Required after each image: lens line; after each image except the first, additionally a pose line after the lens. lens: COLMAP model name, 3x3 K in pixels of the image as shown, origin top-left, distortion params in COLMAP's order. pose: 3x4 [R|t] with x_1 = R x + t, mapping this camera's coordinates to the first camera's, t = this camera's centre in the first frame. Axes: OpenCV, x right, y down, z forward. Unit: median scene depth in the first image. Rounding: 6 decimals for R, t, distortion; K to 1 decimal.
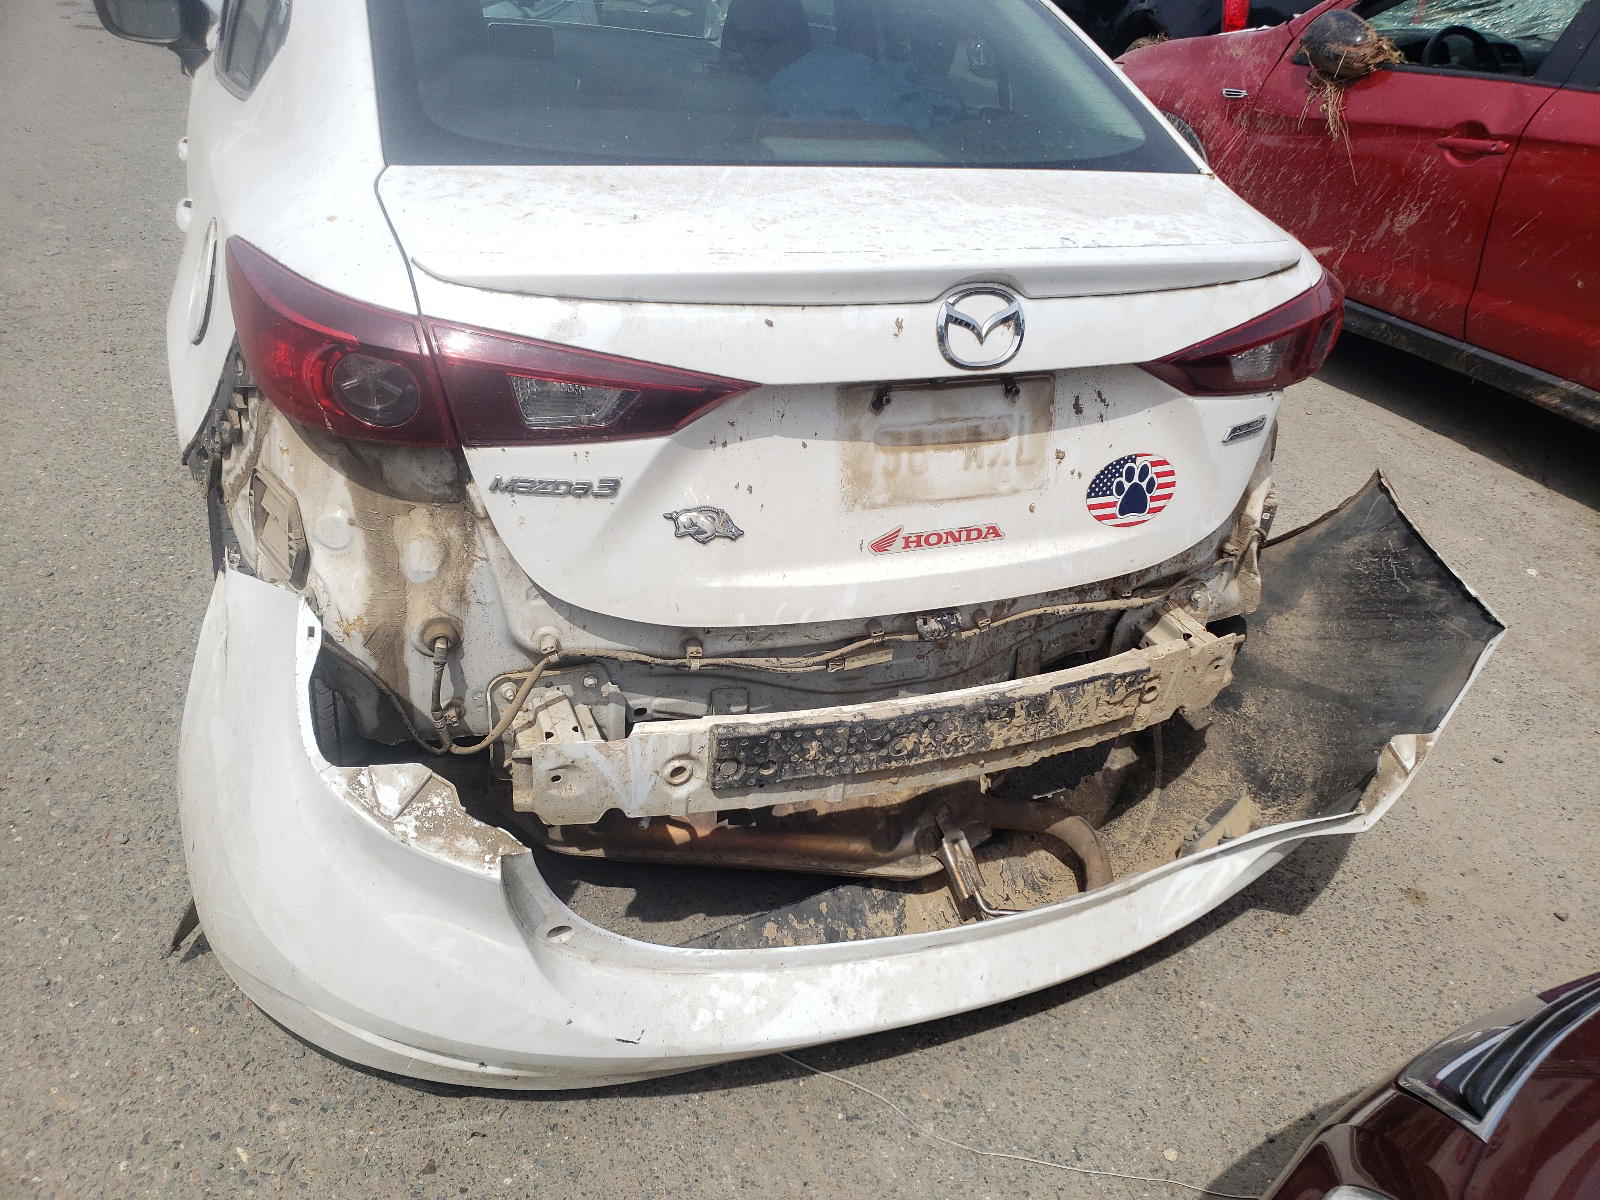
lens RADIAL K [[1239.3, 0, 800.0], [0, 1239.3, 600.0], [0, 0, 1]] dist [0.189641, -0.232658]
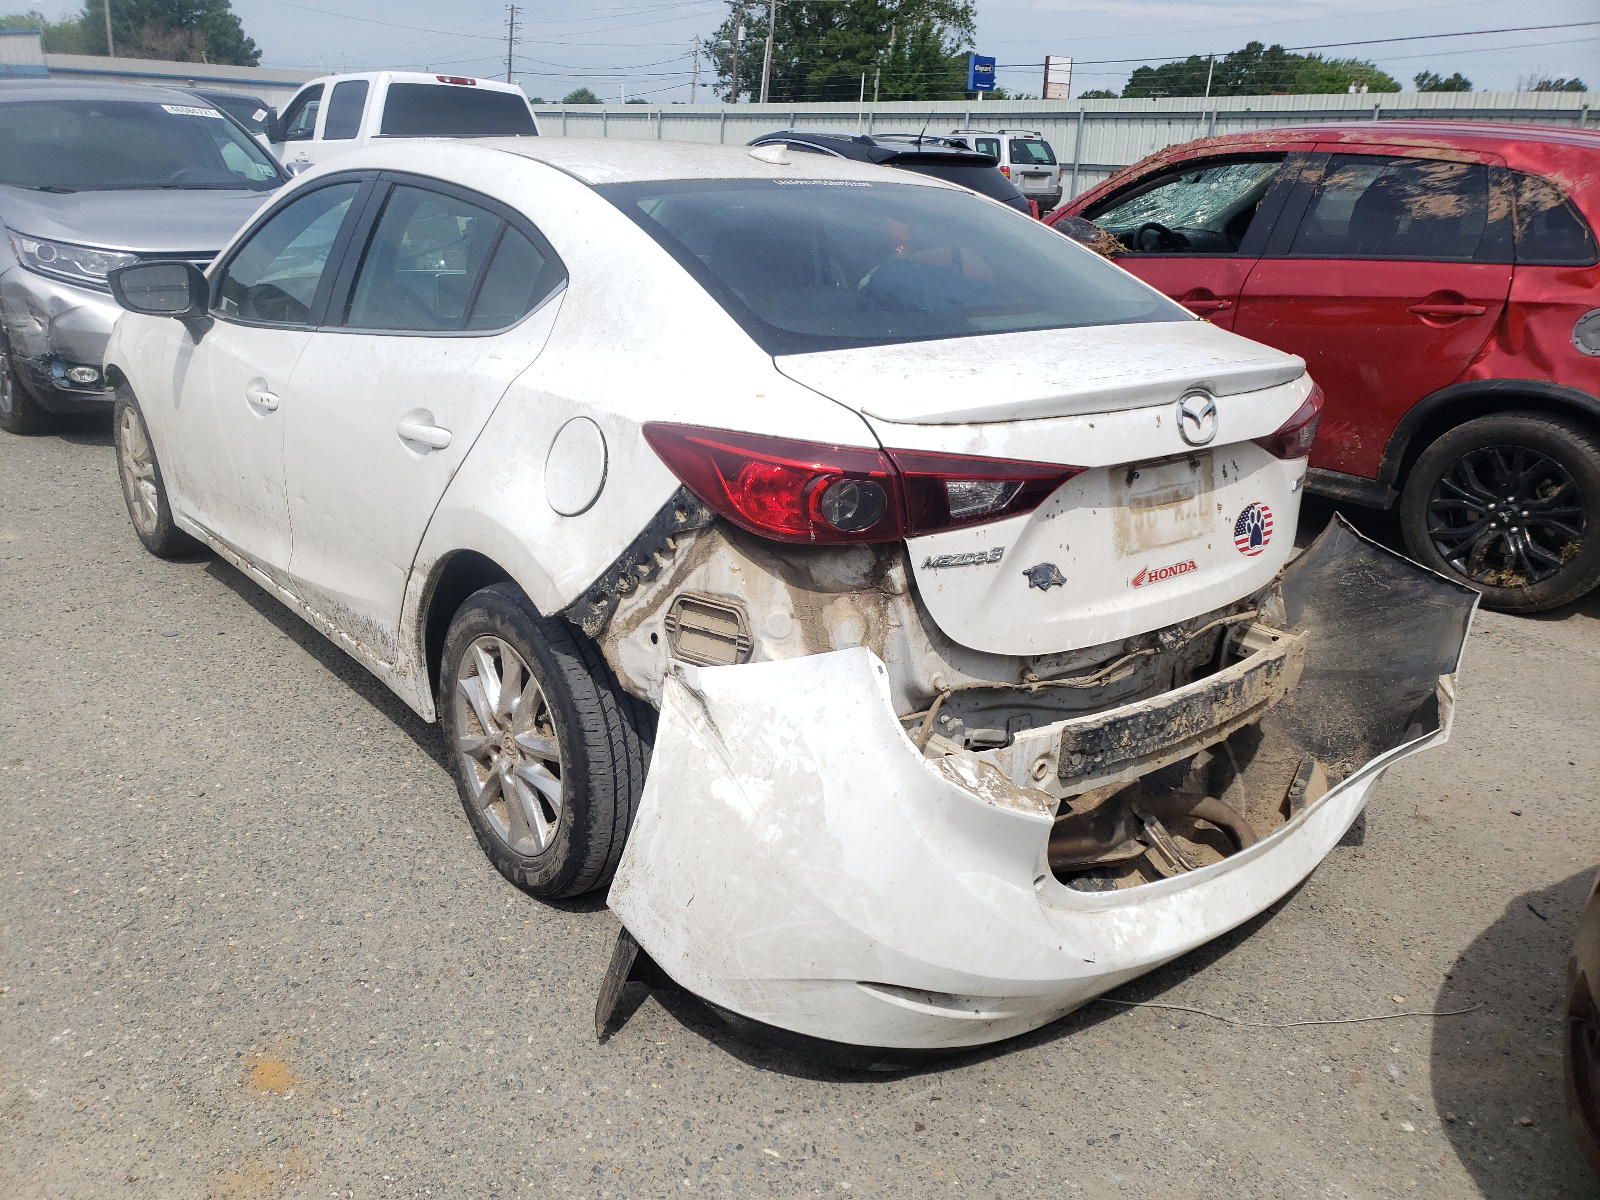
lens RADIAL K [[1239.3, 0, 800.0], [0, 1239.3, 600.0], [0, 0, 1]] dist [0.189641, -0.232658]
pose [[0.953160, -0.142529, 0.266781, -0.653116], [0.182187, 0.974600, -0.130238, 0.087720], [-0.241442, 0.172741, 0.954917, -0.230216]]
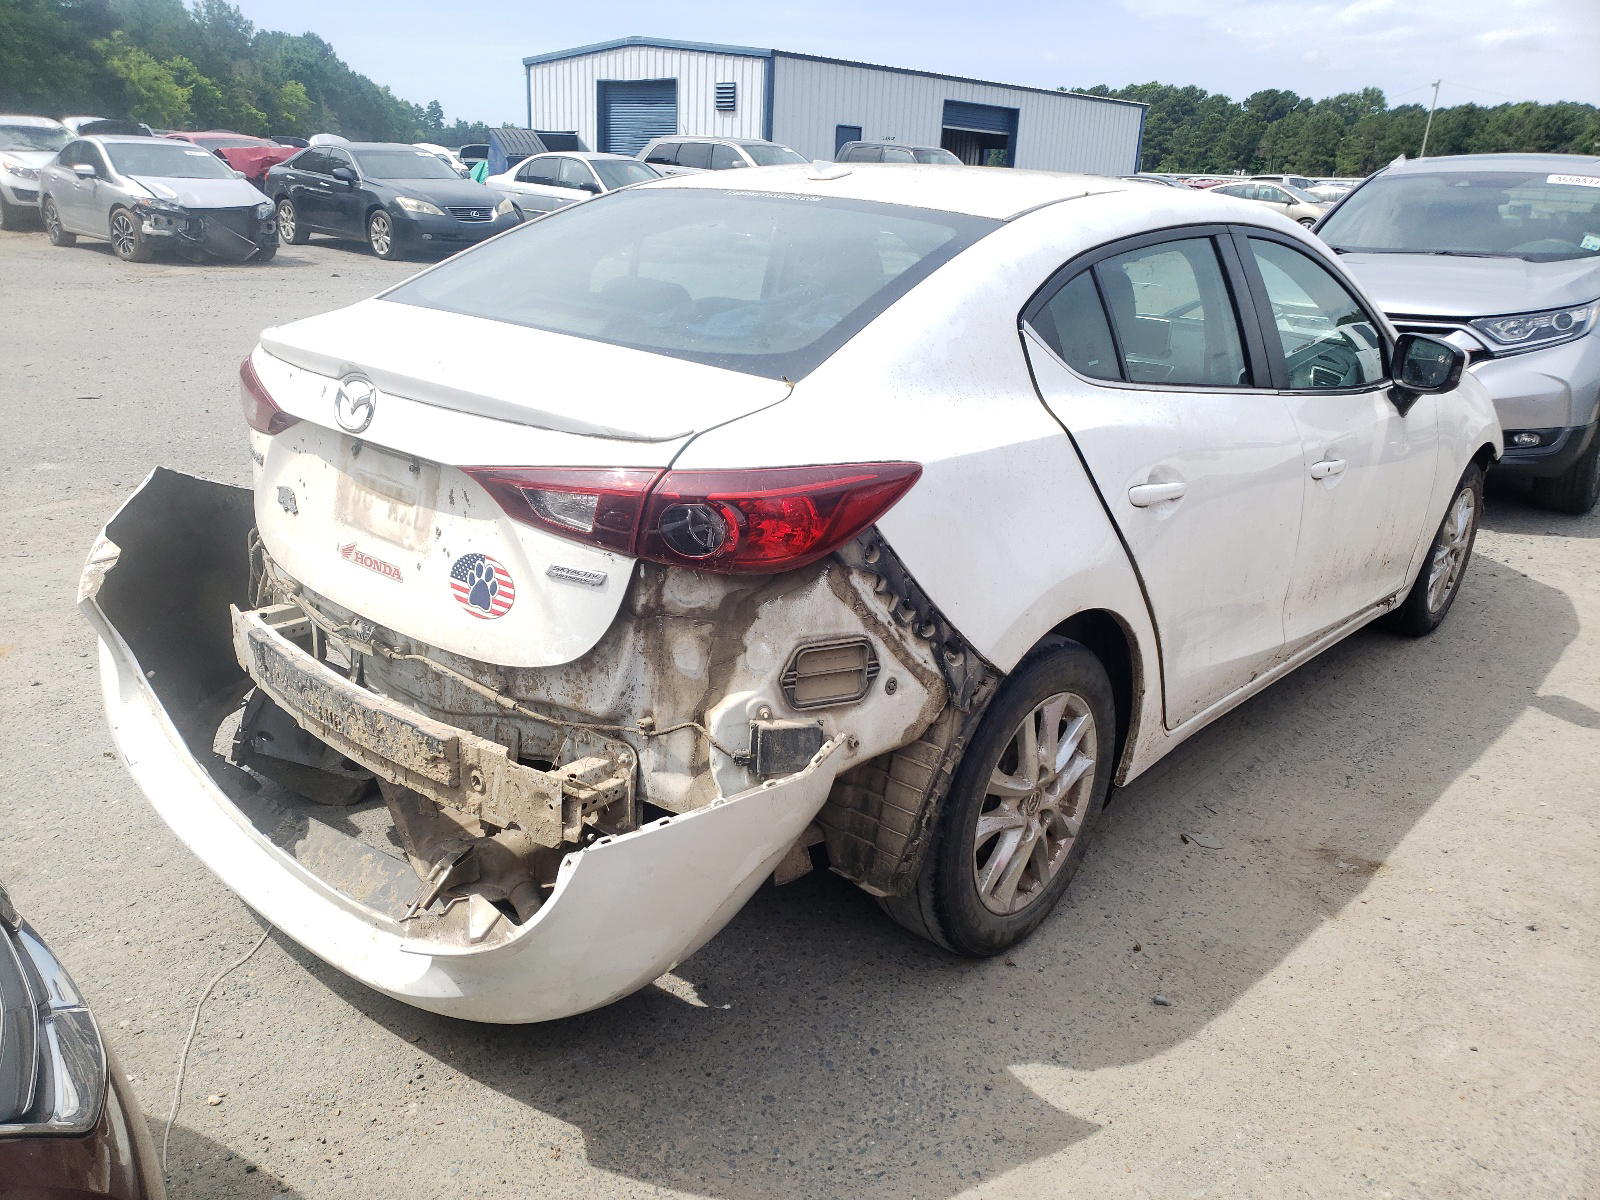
lens RADIAL K [[1239.3, 0, 800.0], [0, 1239.3, 600.0], [0, 0, 1]] dist [0.189641, -0.232658]
pose [[0.404367, 0.217582, -0.888339, 1.530472], [-0.448615, 0.893605, 0.014665, -0.242752], [0.797015, 0.392592, 0.458955, 0.757608]]
